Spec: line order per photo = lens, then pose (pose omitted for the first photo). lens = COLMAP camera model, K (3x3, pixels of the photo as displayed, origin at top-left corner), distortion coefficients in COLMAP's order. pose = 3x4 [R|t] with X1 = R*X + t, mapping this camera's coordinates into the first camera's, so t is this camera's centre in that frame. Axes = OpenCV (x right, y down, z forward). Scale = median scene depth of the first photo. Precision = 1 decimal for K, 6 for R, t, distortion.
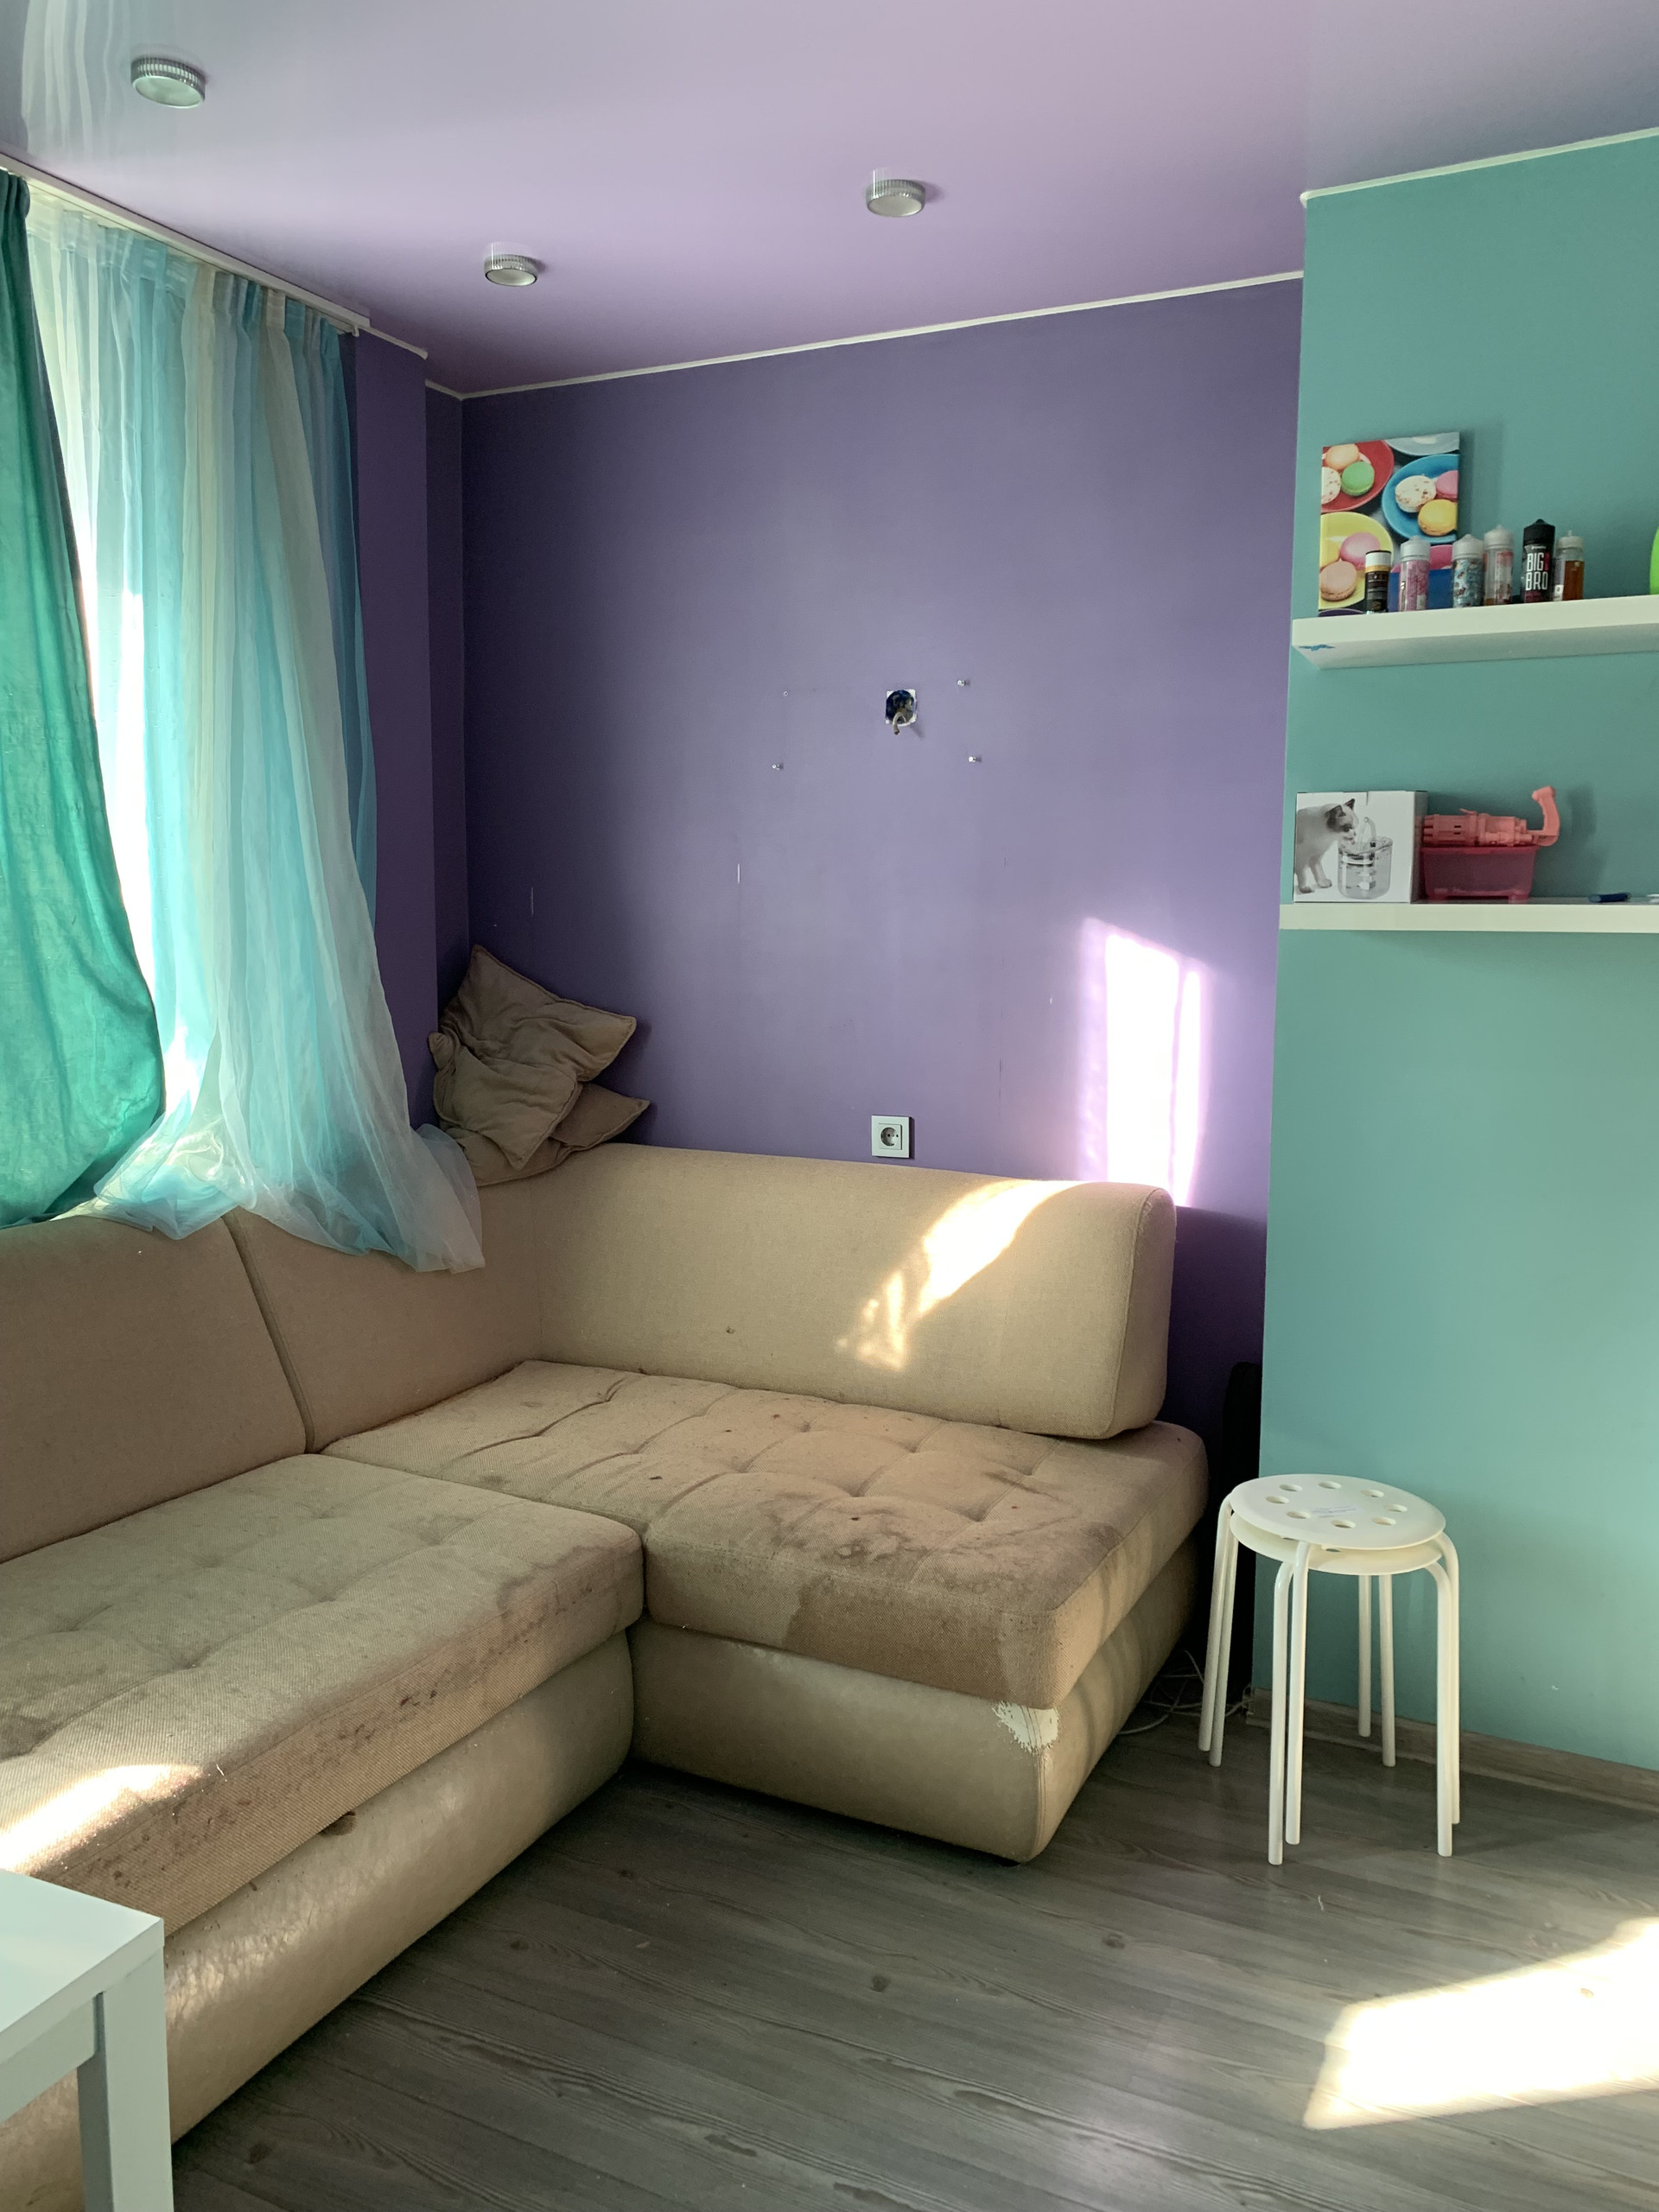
lens RADIAL K [[1617.1, 0, 828.8], [0, 1617.1, 1085.4], [0, 0, 1]] dist [0.005511, -0.074757]
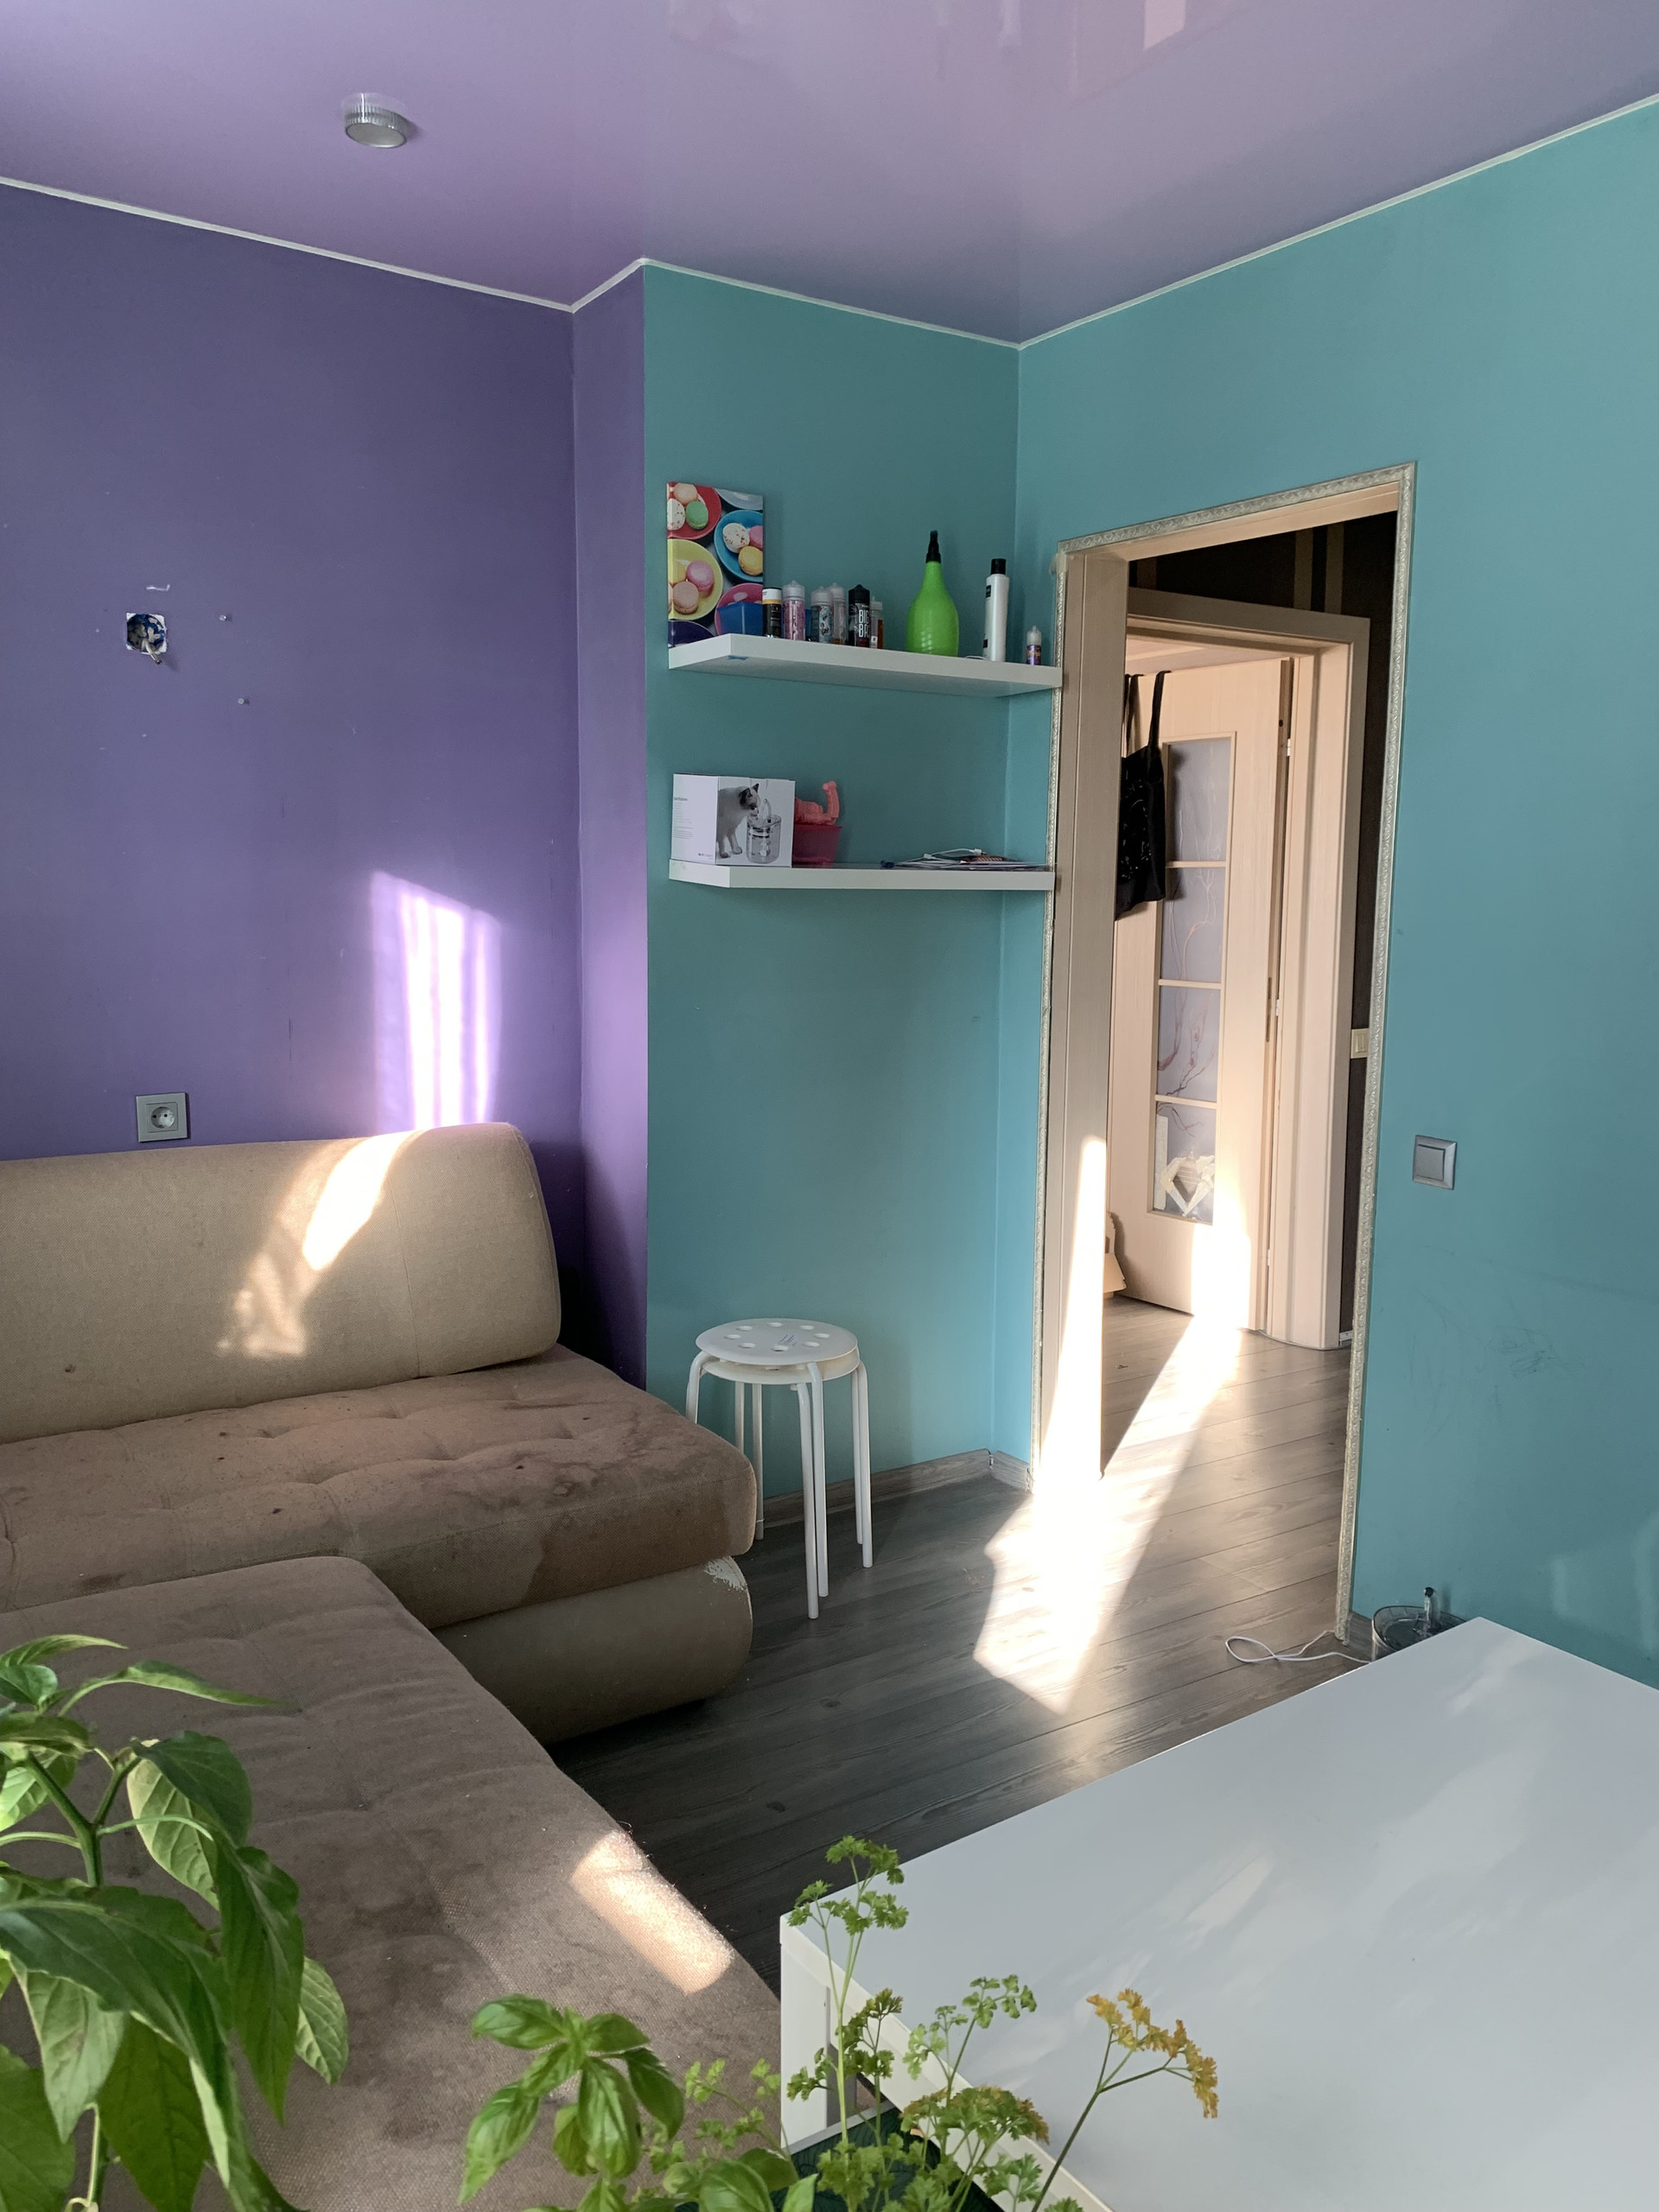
lens RADIAL K [[1693.4, 0, 834.9], [0, 1693.4, 1093.4], [0, 0, 1]] dist [0.003789, -0.001876]
pose [[0.492948, -0.115112, 0.862410, -0.786801], [0.077225, 0.993086, 0.088414, -0.047788], [-0.866625, 0.023016, 0.498429, 0.284625]]
